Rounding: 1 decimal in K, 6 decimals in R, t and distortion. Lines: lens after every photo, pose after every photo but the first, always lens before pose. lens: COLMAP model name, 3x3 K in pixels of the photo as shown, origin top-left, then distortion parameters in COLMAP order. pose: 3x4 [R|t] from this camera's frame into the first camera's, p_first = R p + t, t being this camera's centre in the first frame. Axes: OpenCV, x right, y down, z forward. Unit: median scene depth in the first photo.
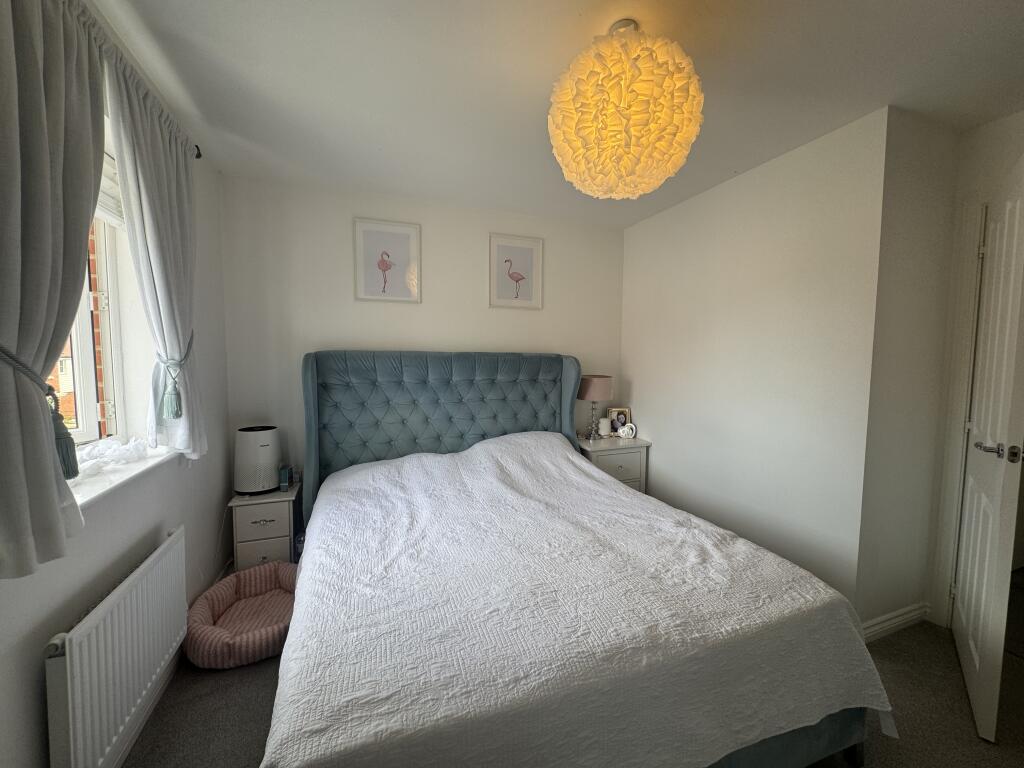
lens RADIAL K [[409.7, 0, 512.0], [0, 409.7, 384.0], [0, 0, 1]] dist [-0.003274, 0.000421]
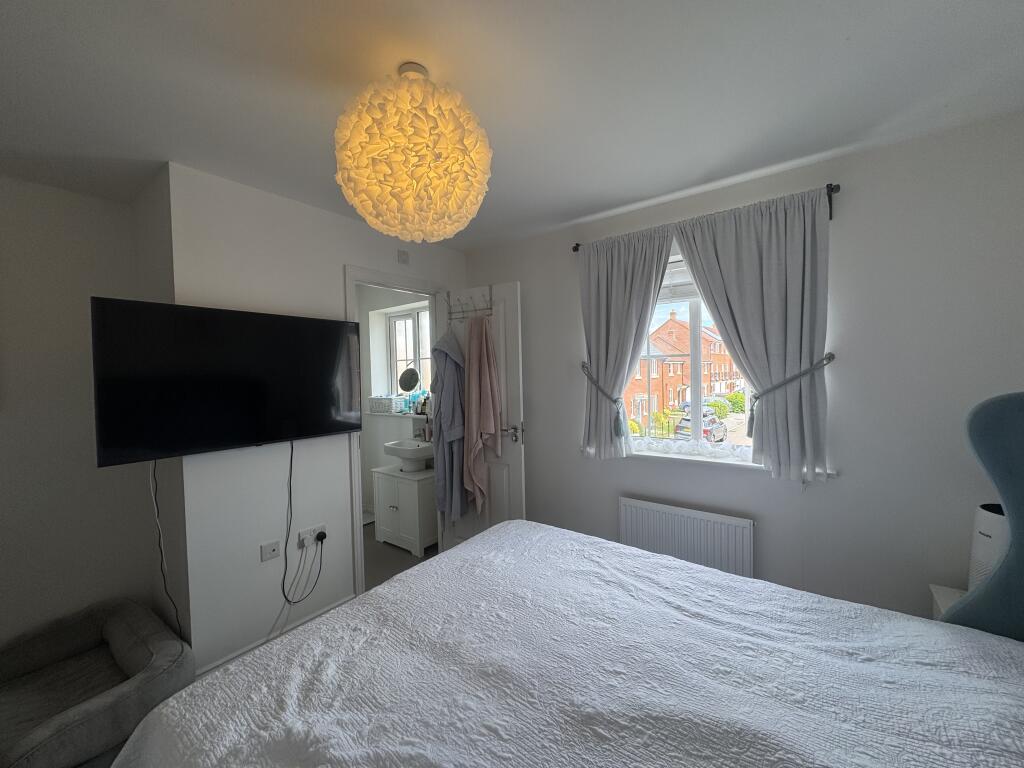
lens RADIAL K [[409.7, 0, 512.0], [0, 409.7, 384.0], [0, 0, 1]] dist [-0.003274, 0.000421]
pose [[-0.847788, 0.027581, -0.529618, 0.517535], [-0.019292, 0.996382, 0.082770, -0.180957], [0.529984, 0.080389, -0.844189, 1.706168]]
